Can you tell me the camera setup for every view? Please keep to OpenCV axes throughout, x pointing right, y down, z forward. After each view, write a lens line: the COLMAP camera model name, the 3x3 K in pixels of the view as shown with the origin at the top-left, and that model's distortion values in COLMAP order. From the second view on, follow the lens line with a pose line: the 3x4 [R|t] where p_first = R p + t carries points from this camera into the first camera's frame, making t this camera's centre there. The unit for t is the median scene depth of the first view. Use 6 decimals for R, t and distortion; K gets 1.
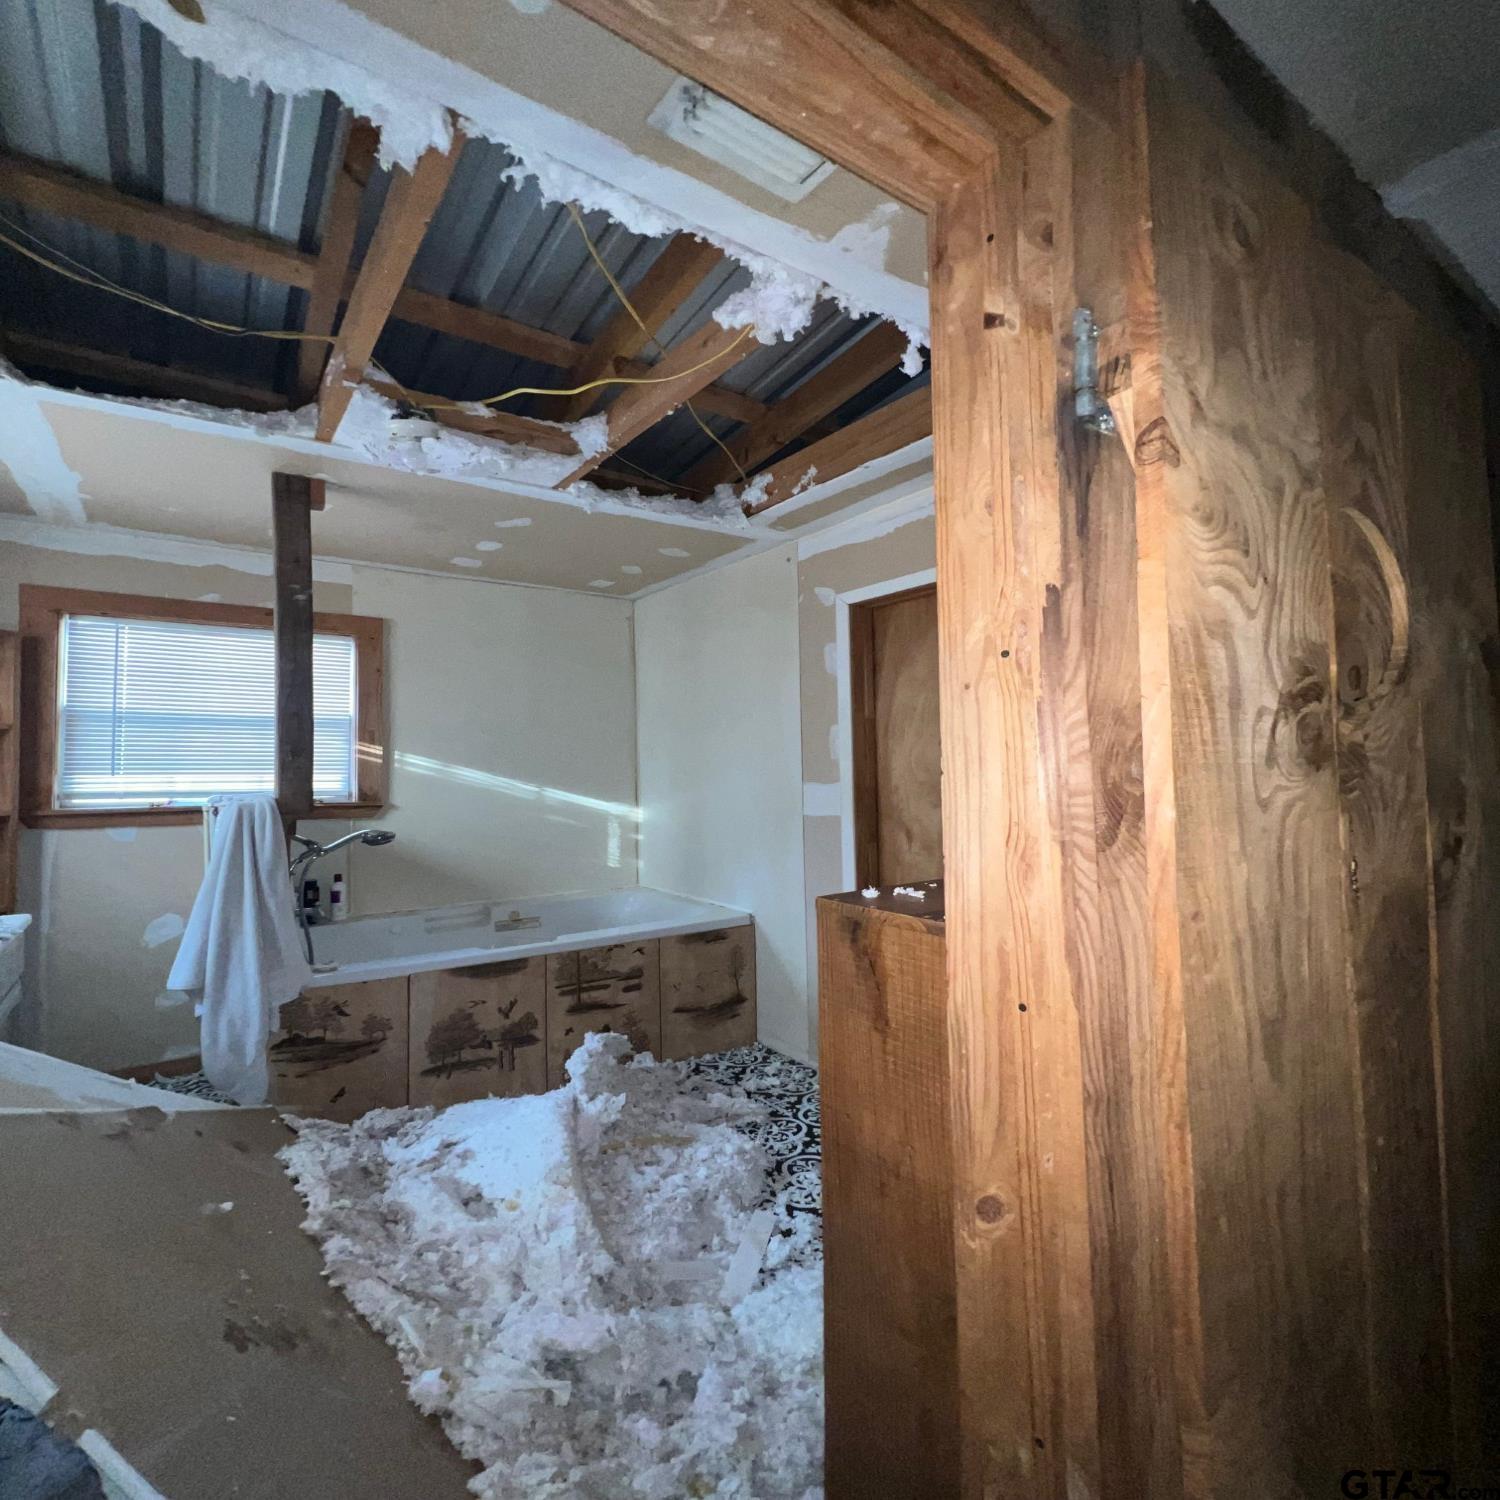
lens RADIAL K [[803.5, 0, 750.0], [0, 803.5, 750.0], [0, 0, 1]] dist [-0.003235, 0.002052]
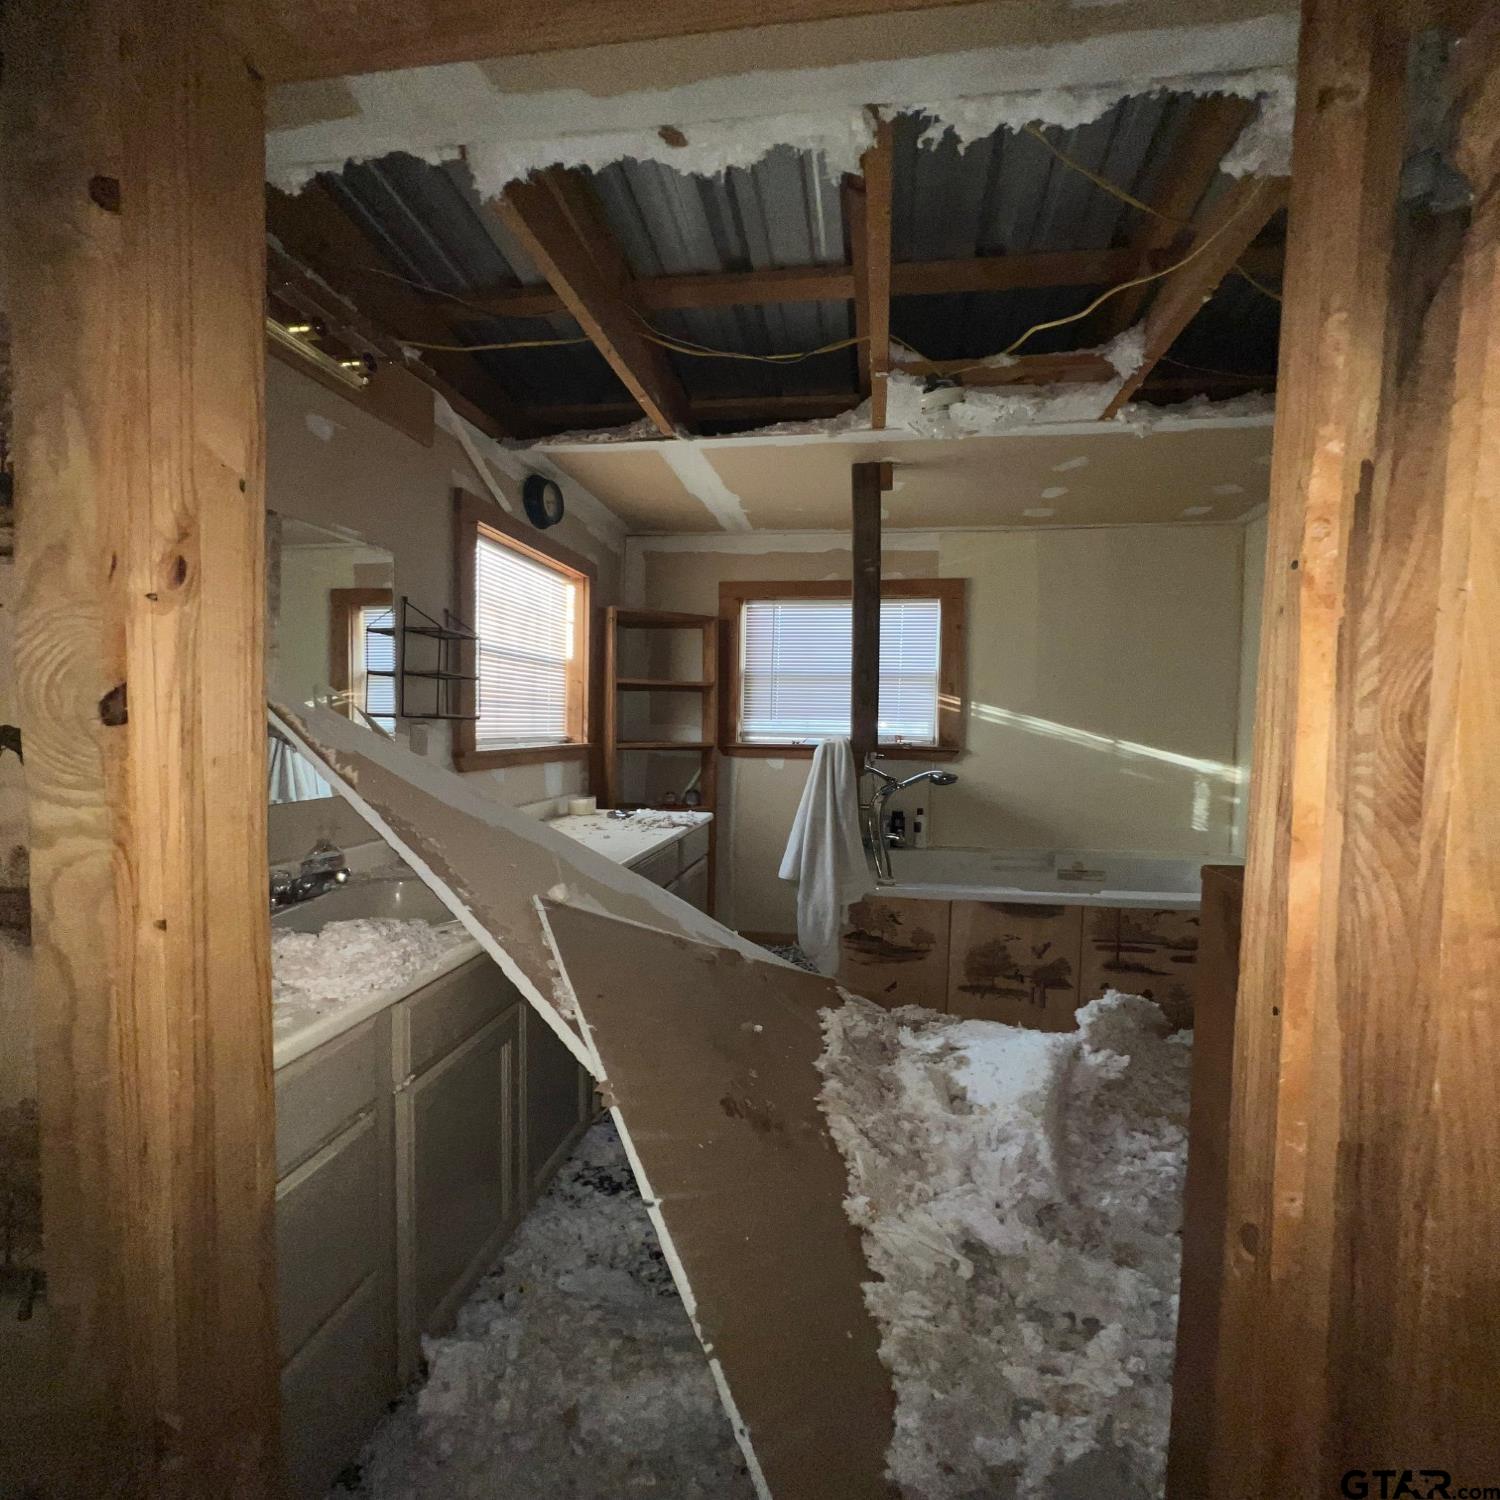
lens RADIAL K [[793.6, 0, 751.4], [0, 793.6, 787.1], [0, 0, 1]] dist [-0.001970, 0.001343]
pose [[0.716756, 0.075082, -0.693271, 0.157938], [-0.001206, 0.994319, 0.106439, 0.004032], [0.697323, -0.075454, 0.712774, 0.024902]]
